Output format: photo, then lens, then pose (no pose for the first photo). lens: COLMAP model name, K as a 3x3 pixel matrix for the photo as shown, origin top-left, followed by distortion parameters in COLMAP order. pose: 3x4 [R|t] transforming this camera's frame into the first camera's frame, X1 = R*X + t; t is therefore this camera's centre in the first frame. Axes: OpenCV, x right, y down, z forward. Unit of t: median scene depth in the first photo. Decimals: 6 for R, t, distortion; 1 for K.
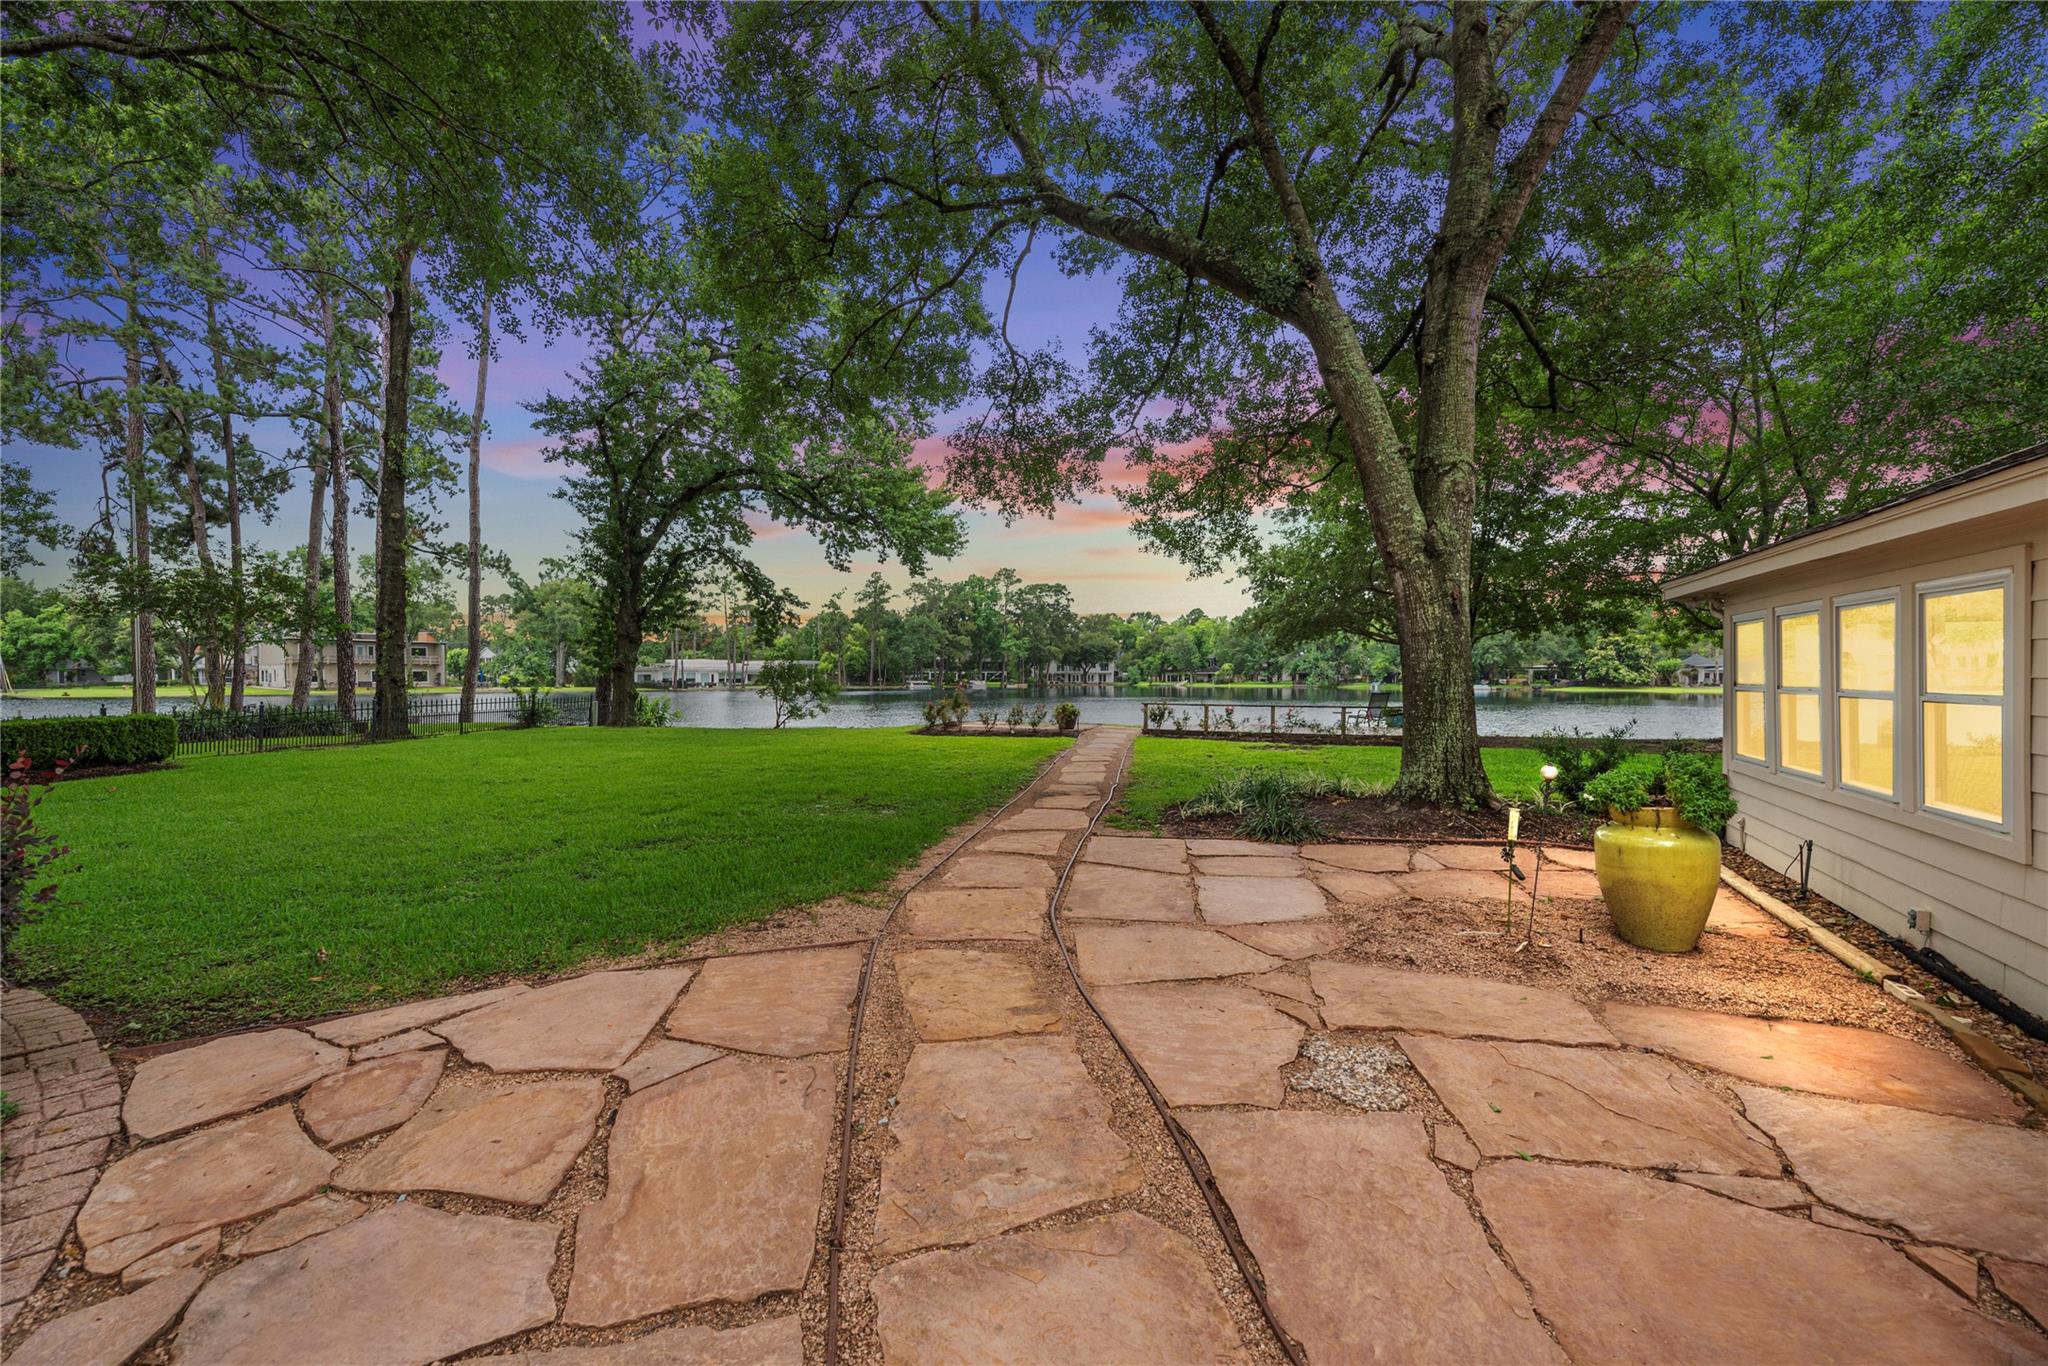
lens RADIAL K [[839.2, 0, 1019.9], [0, 839.2, 691.3], [0, 0, 1]] dist [-0.001106, 0.000246]
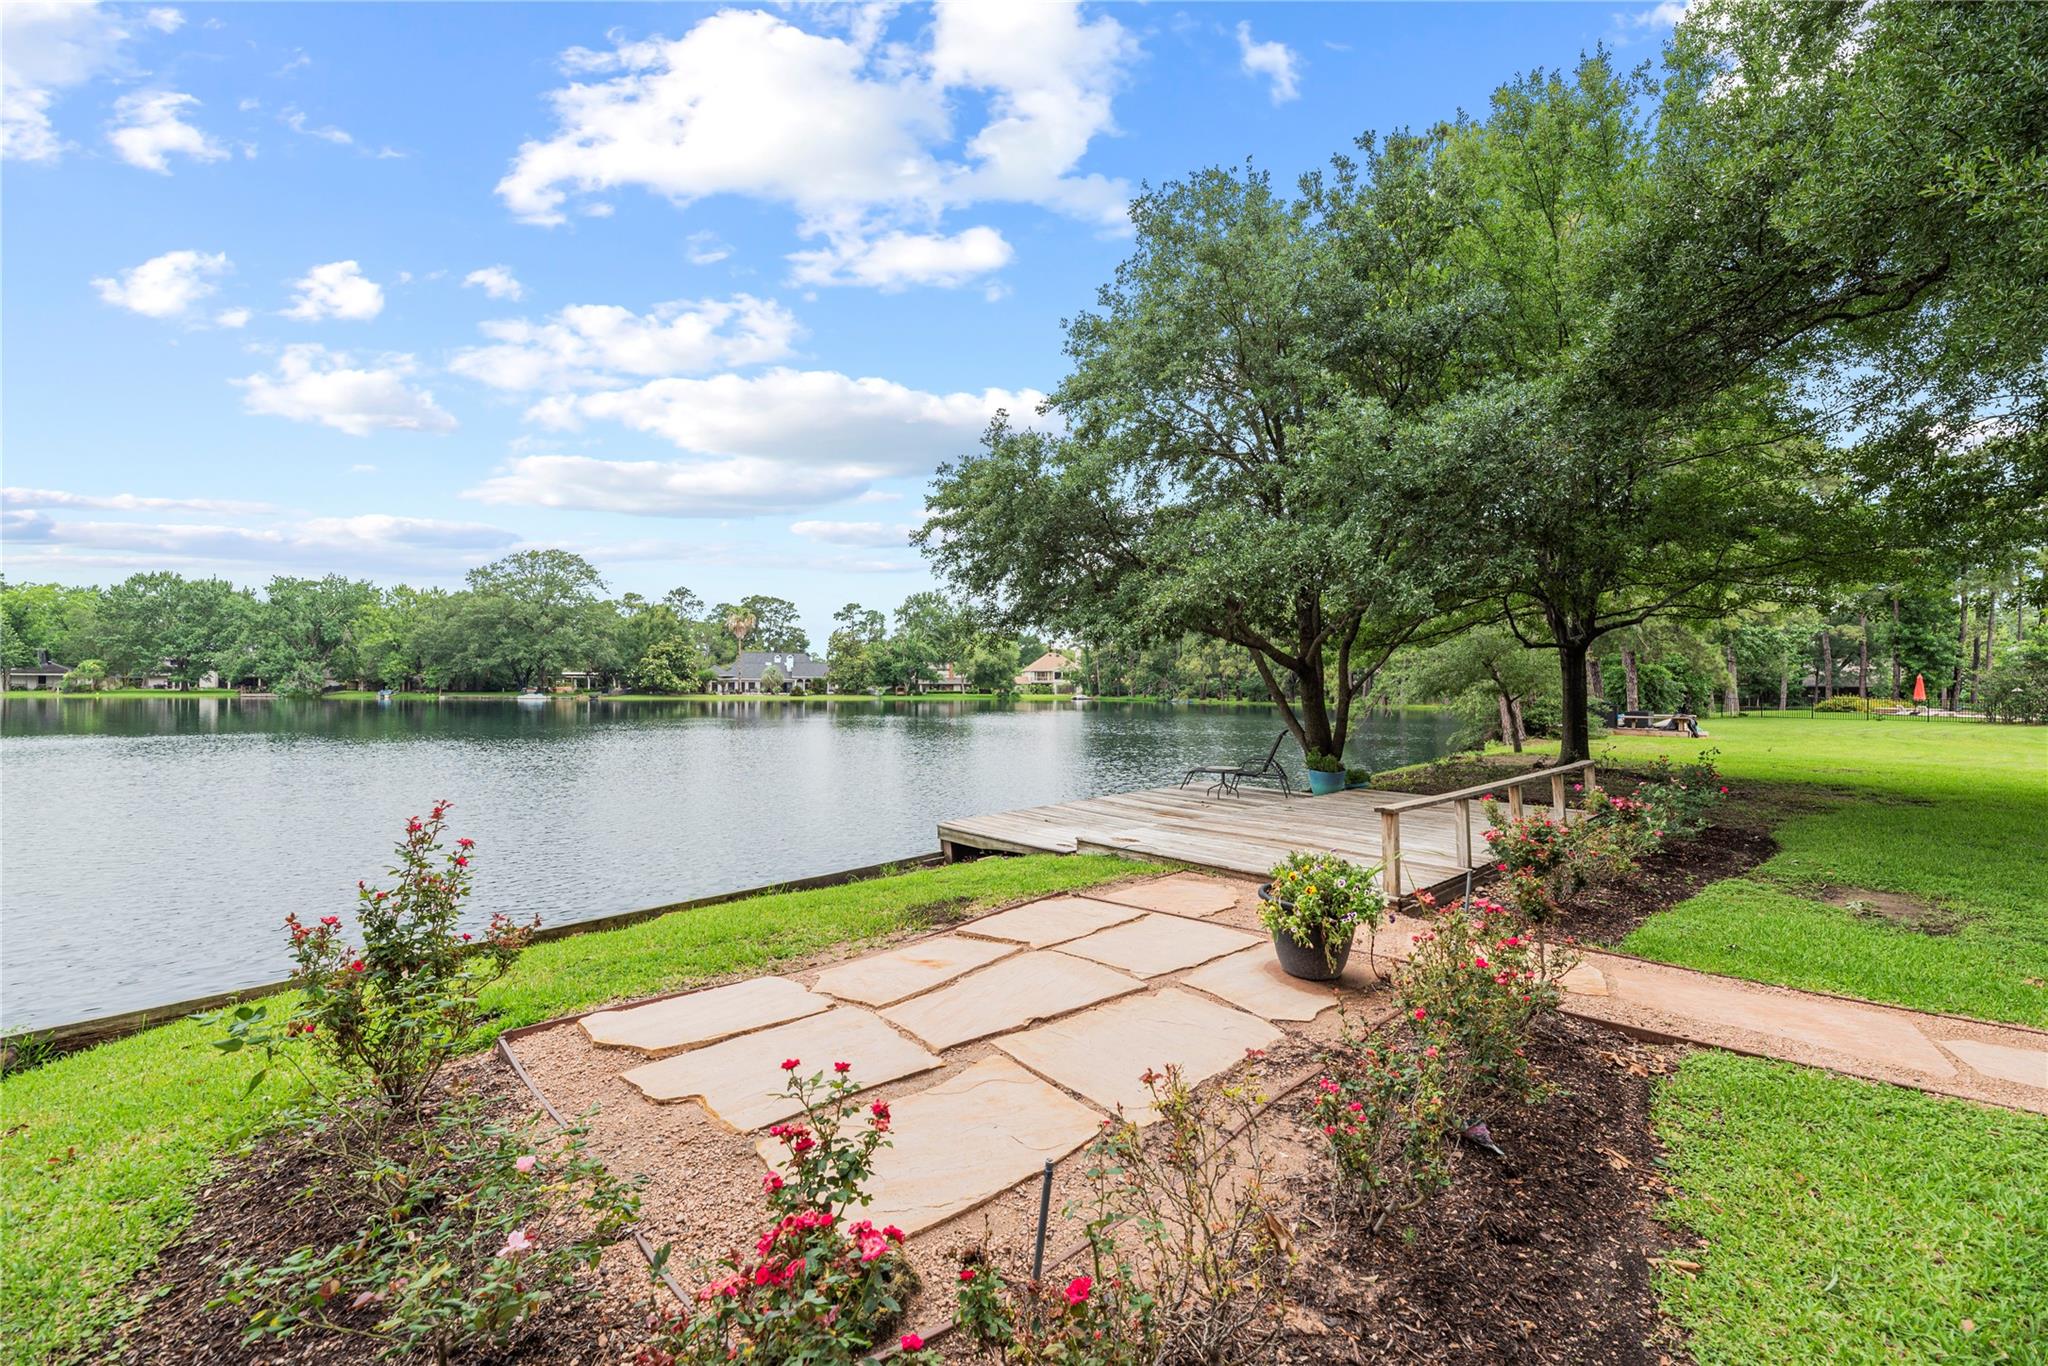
lens RADIAL K [[821.6, 0, 1024.0], [0, 821.6, 683.0], [0, 0, 1]] dist [0.000139, 0.000027]
pose [[0.417275, 0.006626, 0.908756, -0.109207], [0.008809, 0.999897, -0.011335, -0.018548], [-0.908737, 0.012735, 0.417174, 0.696957]]
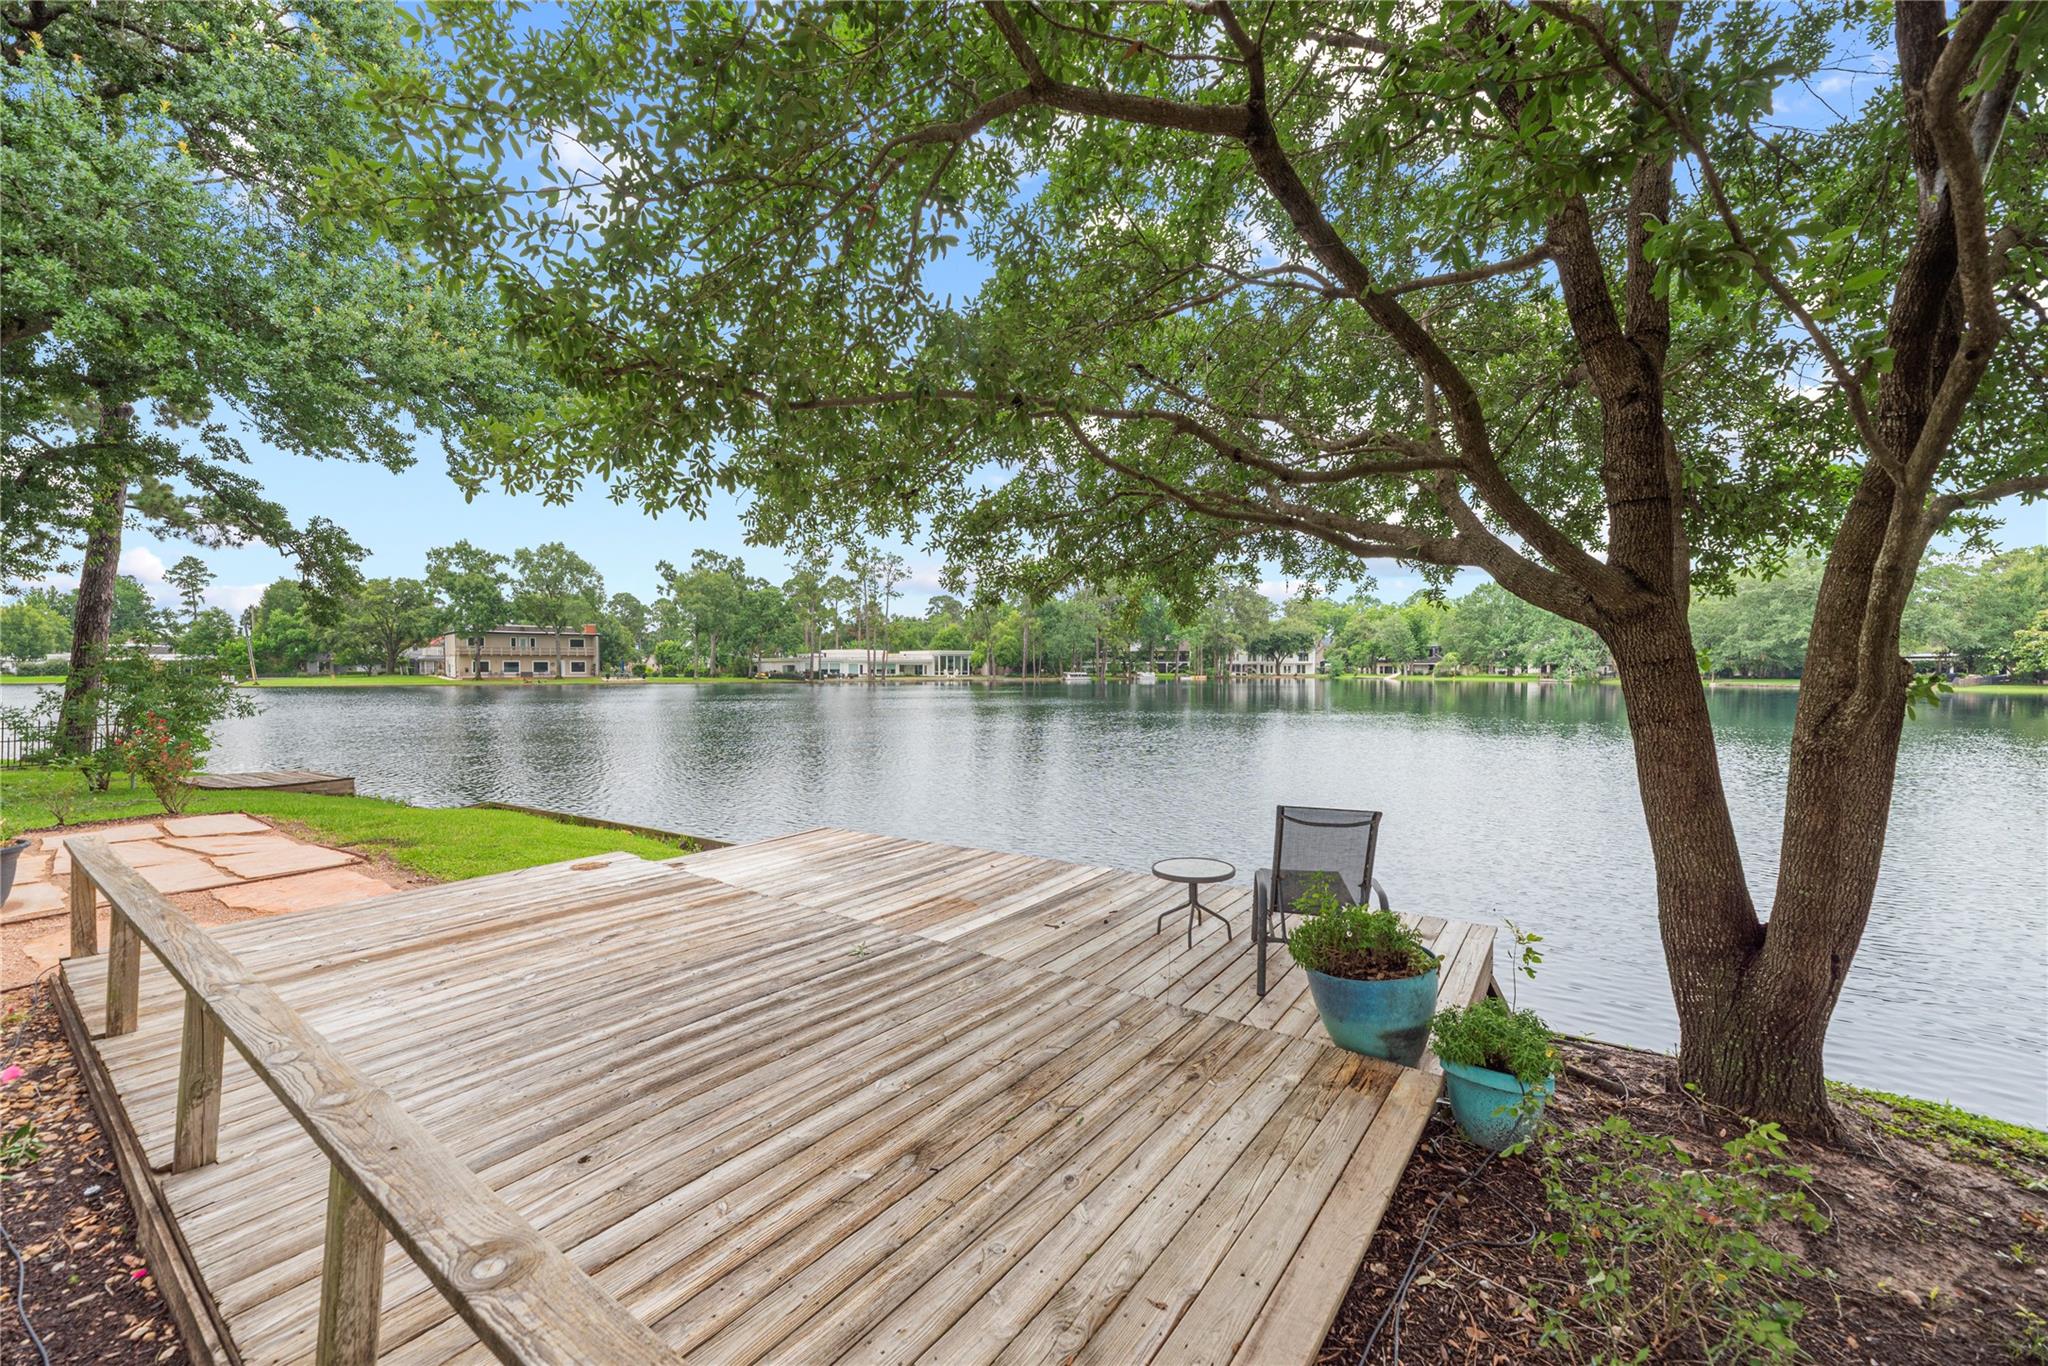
lens RADIAL K [[824.5, 0, 1025.1], [0, 824.5, 683.3], [0, 0, 1]] dist [-0.000763, 0.000636]
pose [[0.965668, 0.007169, -0.259681, 0.304821], [-0.006273, 0.999971, 0.004279, -0.020272], [0.259704, -0.002504, 0.965685, 0.599652]]
